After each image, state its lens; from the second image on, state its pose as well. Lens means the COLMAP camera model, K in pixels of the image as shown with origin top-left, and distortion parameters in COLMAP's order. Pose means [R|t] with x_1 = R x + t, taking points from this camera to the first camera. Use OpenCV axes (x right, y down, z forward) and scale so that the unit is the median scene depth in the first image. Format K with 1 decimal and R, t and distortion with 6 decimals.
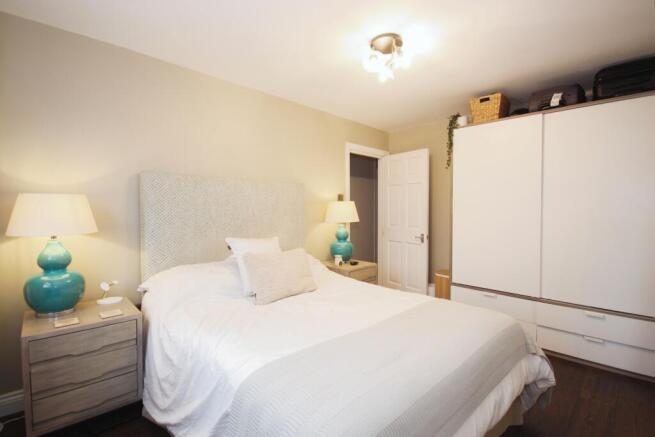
lens RADIAL K [[301.1, 0, 328.1], [0, 301.1, 215.7], [0, 0, 1]] dist [-0.000261, -0.001378]
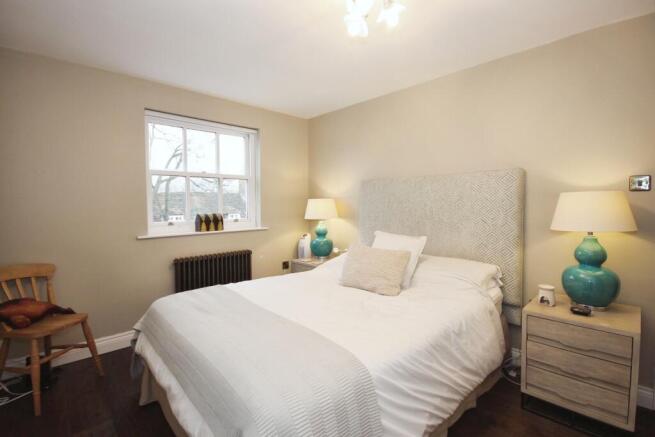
lens RADIAL K [[301.1, 0, 329.3], [0, 301.1, 220.2], [0, 0, 1]] dist [-0.000261, -0.001378]
pose [[-0.042073, 0.037451, -0.998412, 0.154199], [-0.008878, 0.999244, 0.037857, -0.003258], [0.999075, 0.010457, -0.041709, 0.150610]]
